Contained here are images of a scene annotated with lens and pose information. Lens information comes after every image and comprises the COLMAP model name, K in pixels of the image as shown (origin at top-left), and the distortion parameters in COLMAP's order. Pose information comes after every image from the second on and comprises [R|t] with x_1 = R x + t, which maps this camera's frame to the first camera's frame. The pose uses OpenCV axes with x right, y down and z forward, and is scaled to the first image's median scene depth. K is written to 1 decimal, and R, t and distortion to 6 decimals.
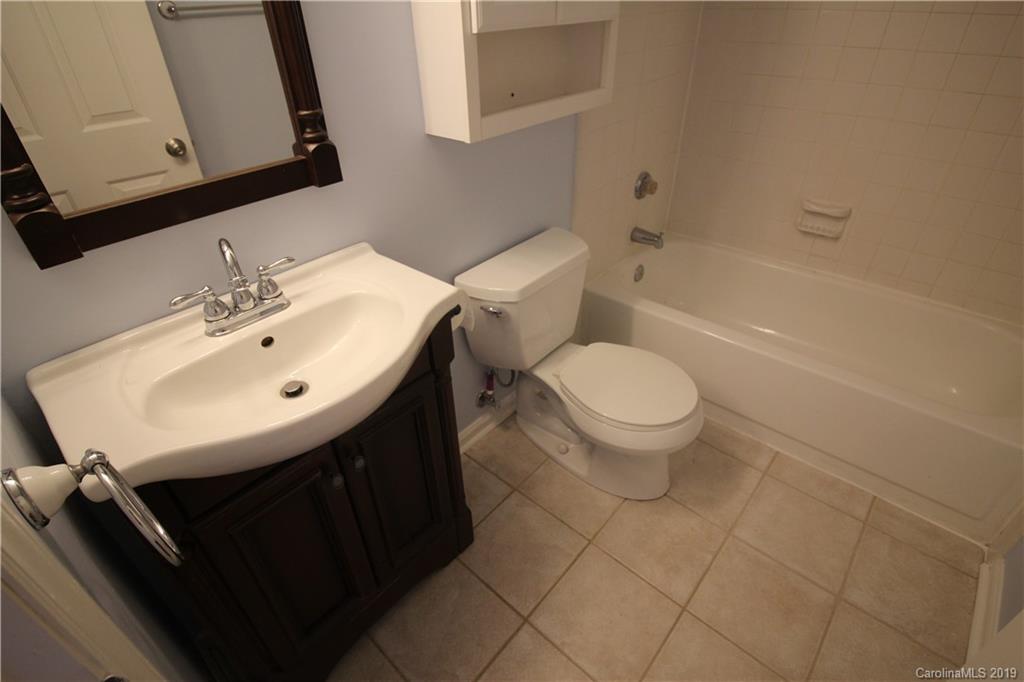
lens RADIAL K [[499.2, 0, 507.2], [0, 499.2, 332.1], [0, 0, 1]] dist [0.003473, -0.014944]
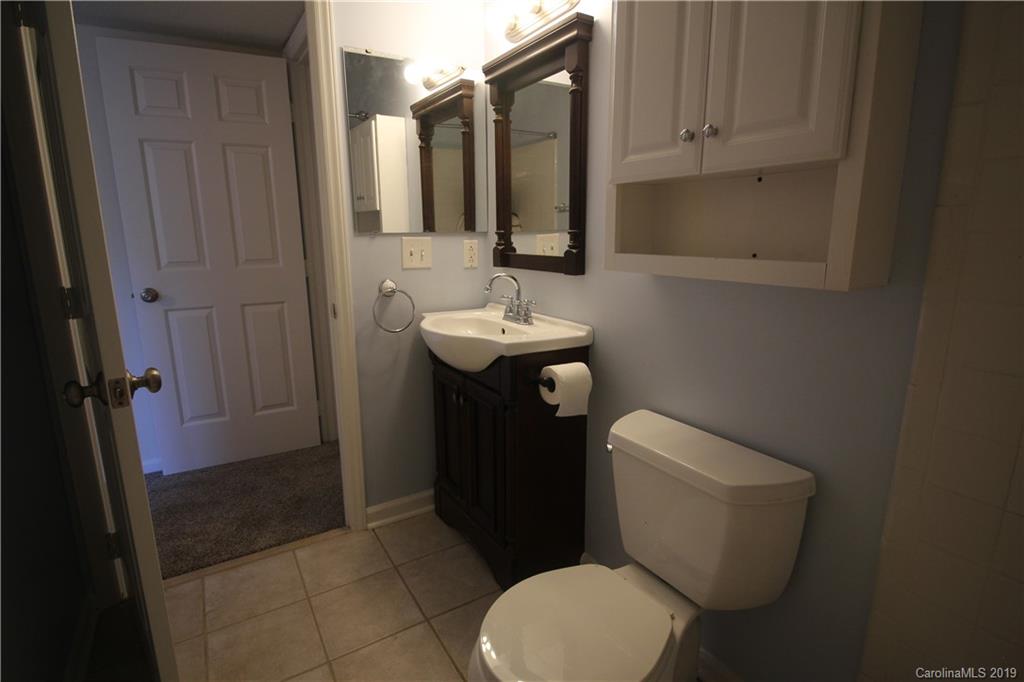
lens RADIAL K [[499.2, 0, 507.2], [0, 499.2, 332.1], [0, 0, 1]] dist [0.003473, -0.014944]
pose [[-0.286463, 0.210510, -0.934679, 0.964435], [-0.532803, 0.775798, 0.338022, -0.466555], [0.796279, 0.594830, -0.110077, 0.885891]]
